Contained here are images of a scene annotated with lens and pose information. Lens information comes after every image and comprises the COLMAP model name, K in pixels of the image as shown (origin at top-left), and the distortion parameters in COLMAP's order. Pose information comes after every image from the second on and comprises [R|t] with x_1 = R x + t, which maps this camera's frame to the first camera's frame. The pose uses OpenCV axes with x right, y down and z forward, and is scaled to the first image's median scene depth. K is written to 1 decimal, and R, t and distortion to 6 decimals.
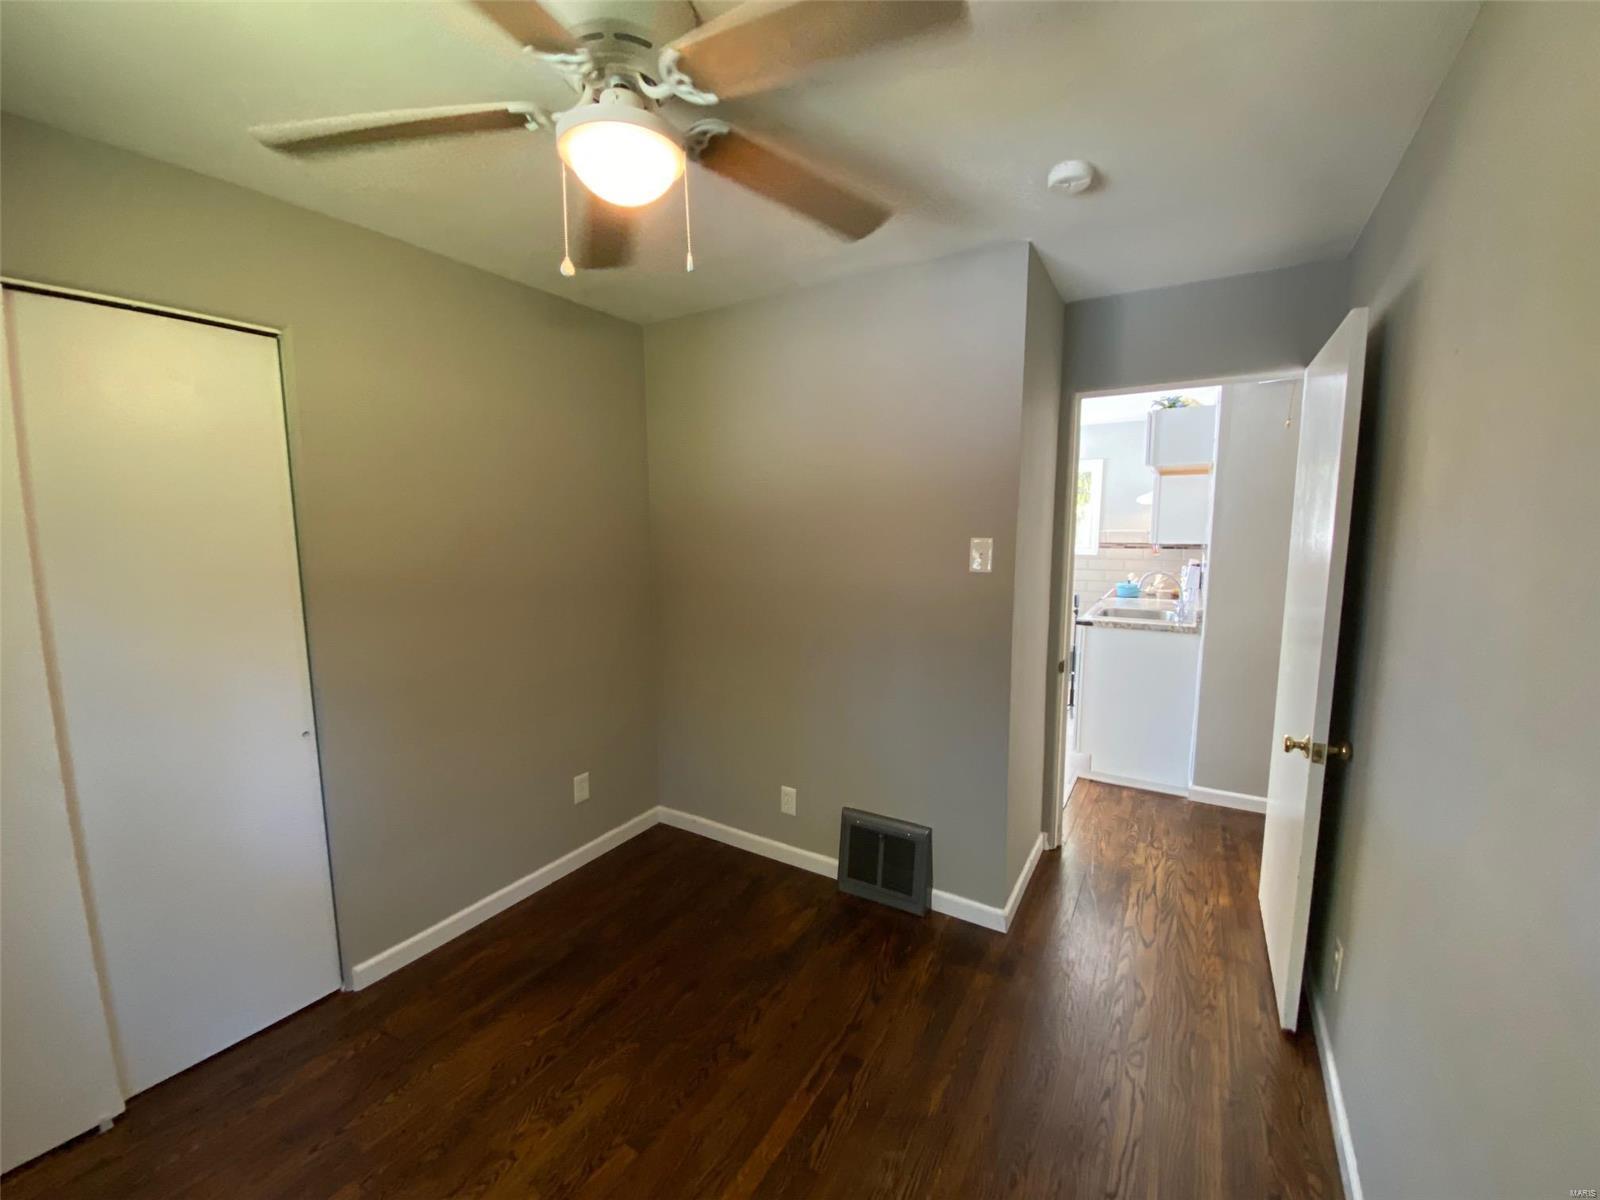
lens RADIAL K [[642.9, 0, 809.3], [0, 642.9, 608.1], [0, 0, 1]] dist [0.017251, -0.017769]
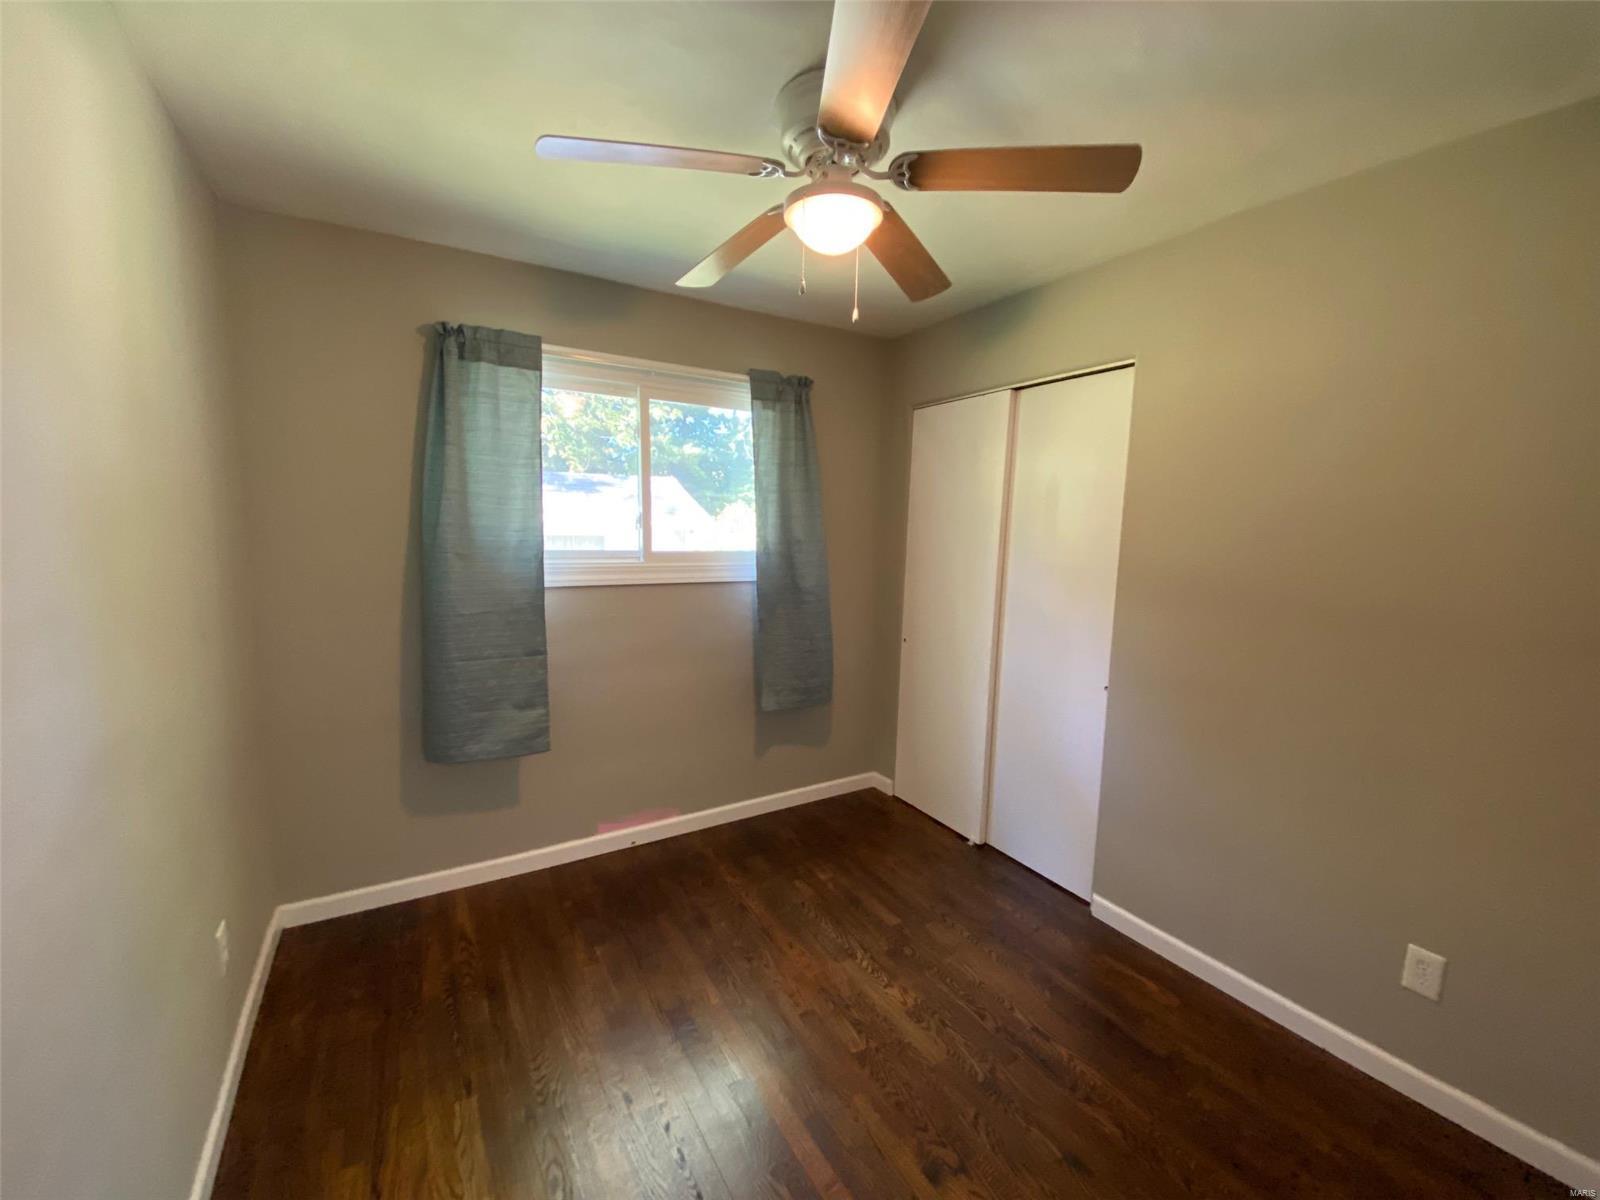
lens RADIAL K [[642.9, 0, 802.1], [0, 642.9, 605.5], [0, 0, 1]] dist [0.017251, -0.017769]
pose [[-0.471888, 0.103220, -0.875595, 0.590078], [-0.132806, 0.973470, 0.186332, -0.121930], [0.871598, 0.204212, -0.445661, 1.047034]]
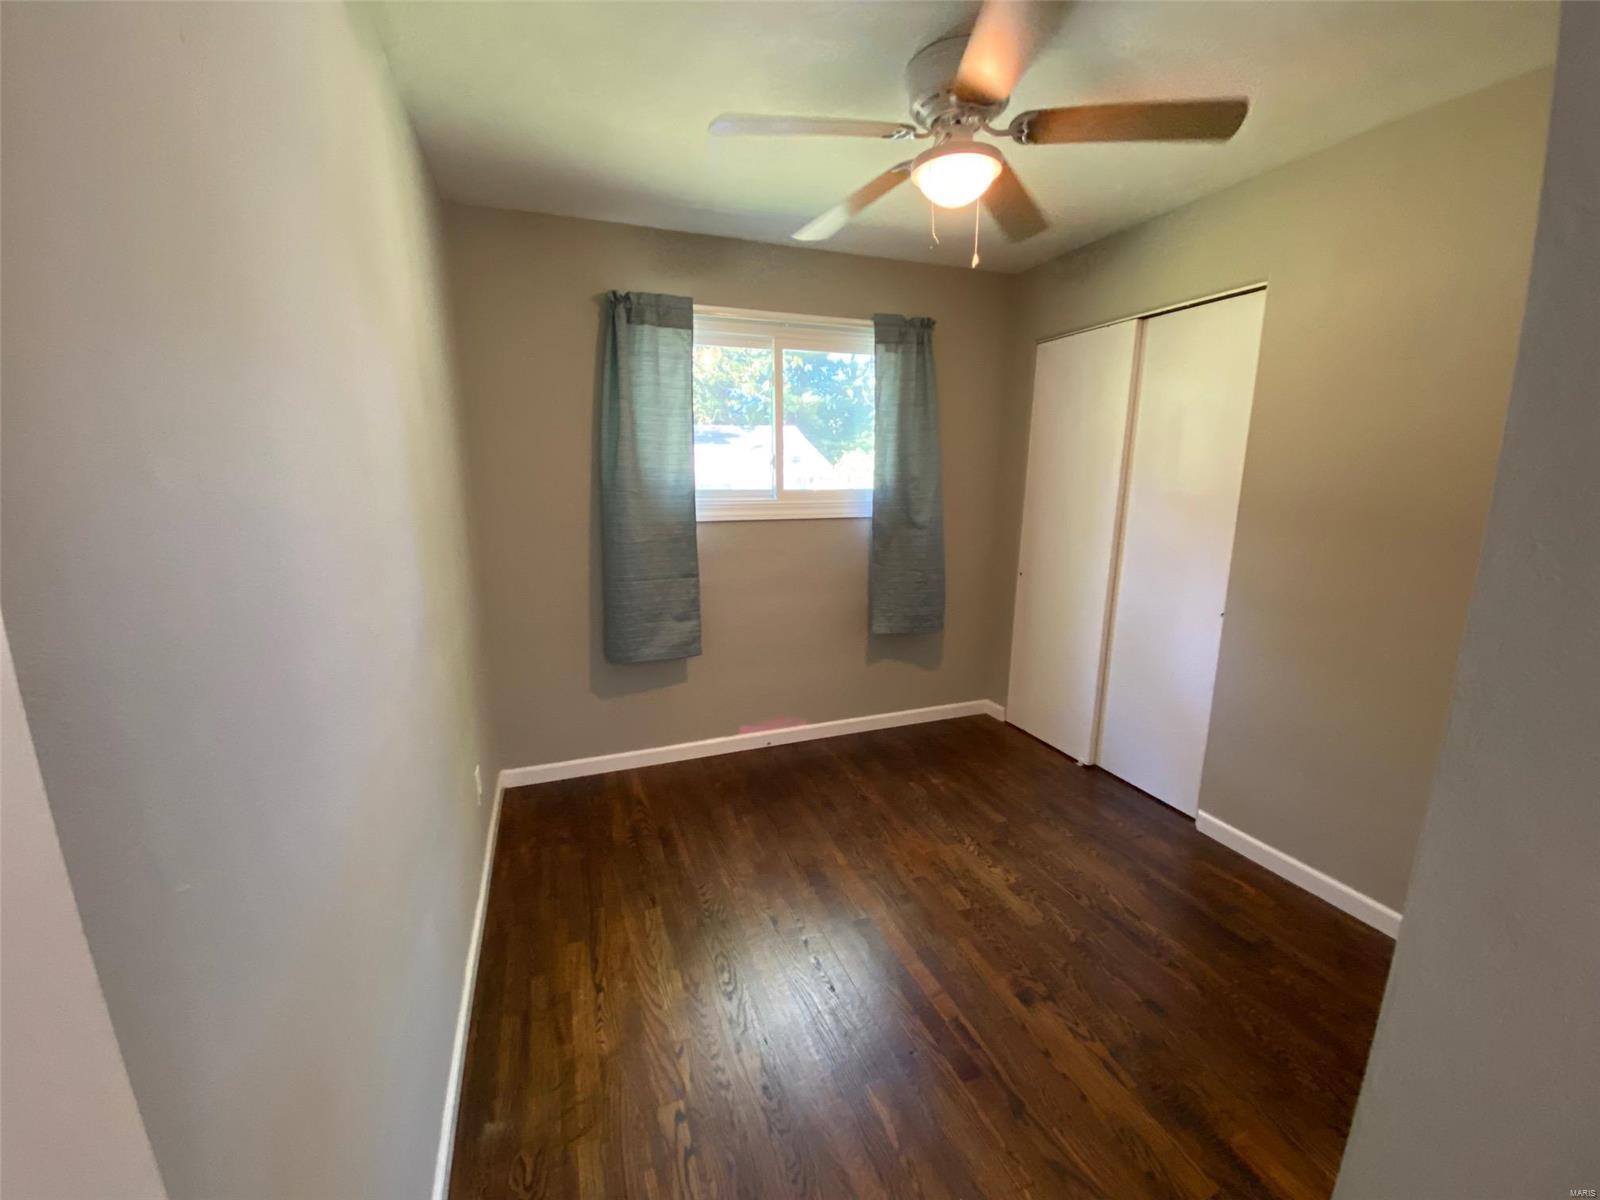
lens RADIAL K [[642.9, 0, 799.5], [0, 642.9, 603.9], [0, 0, 1]] dist [0.017251, -0.017769]
pose [[-0.623898, 0.159318, -0.765094, 0.737229], [-0.099753, 0.954757, 0.280156, -0.106254], [0.775113, 0.251110, -0.579778, 1.125626]]
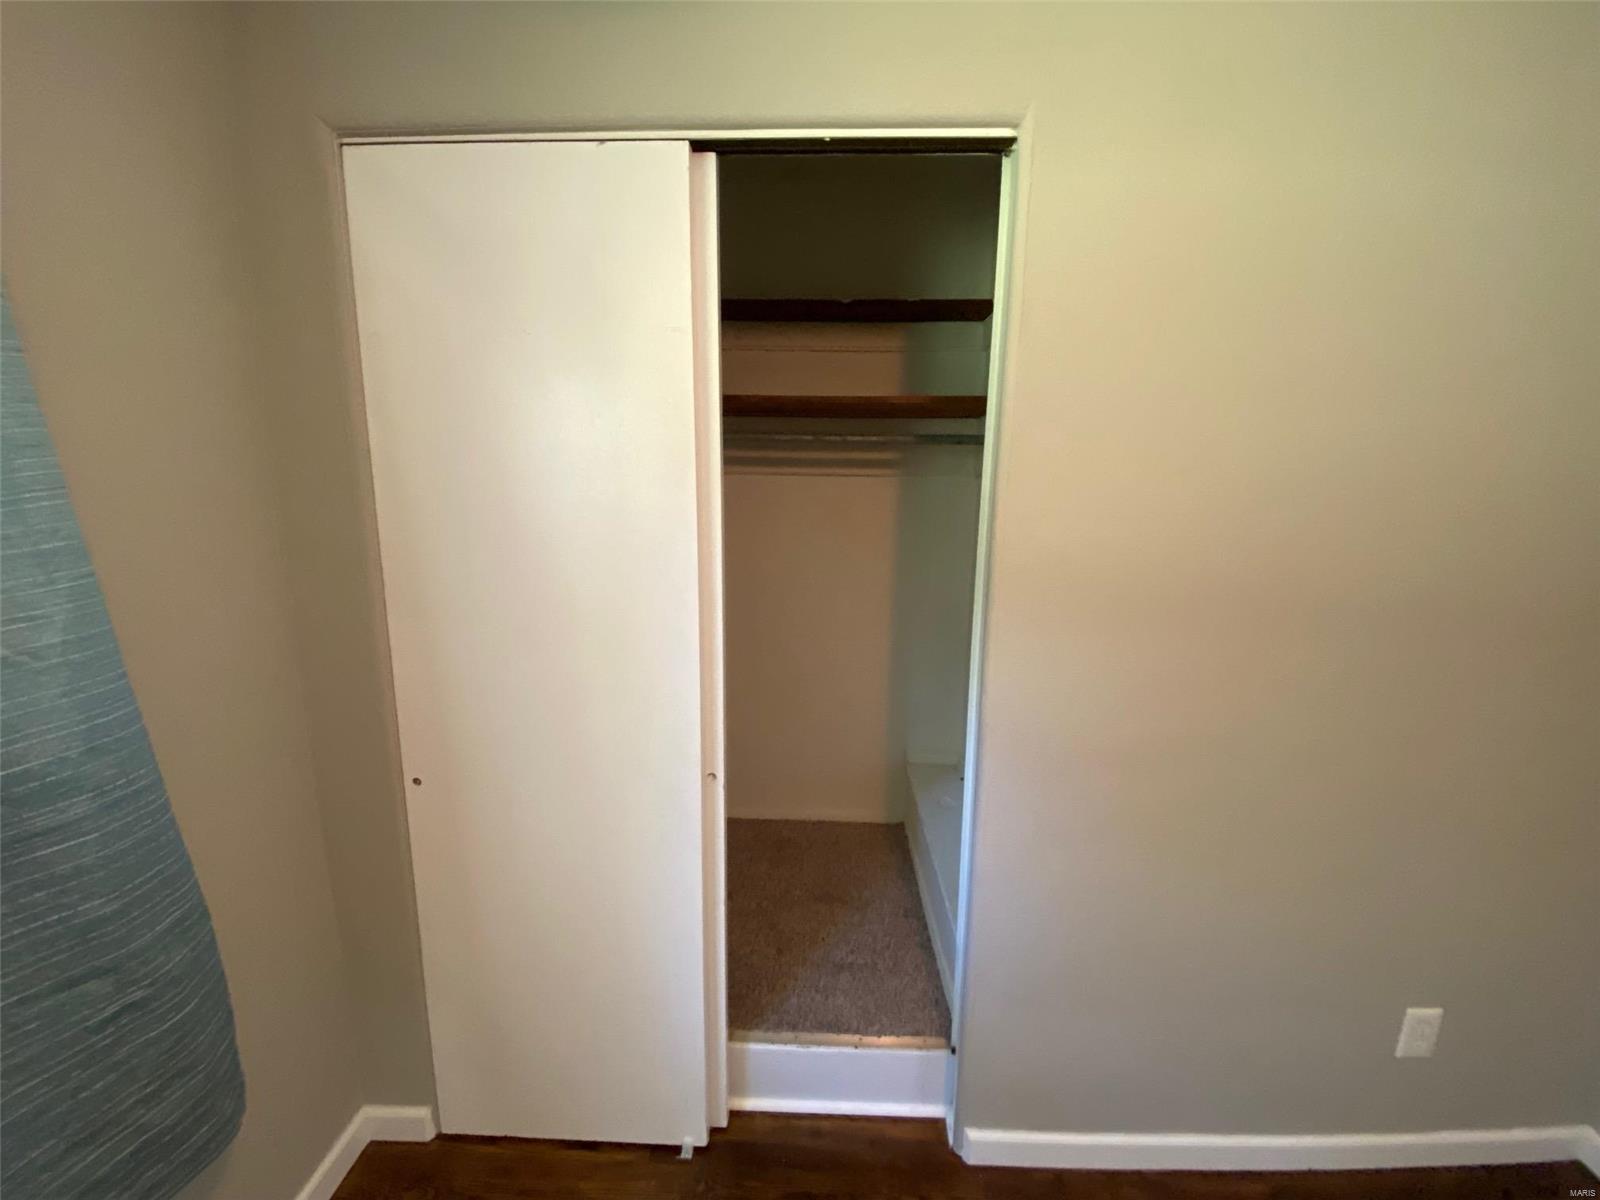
lens RADIAL K [[642.9, 0, 804.3], [0, 642.9, 599.3], [0, 0, 1]] dist [0.017251, -0.017769]
pose [[0.480419, 0.161799, -0.861985, -0.327258], [-0.122600, 0.985575, 0.116667, -0.056627], [0.868428, 0.049630, 0.493326, 0.531904]]
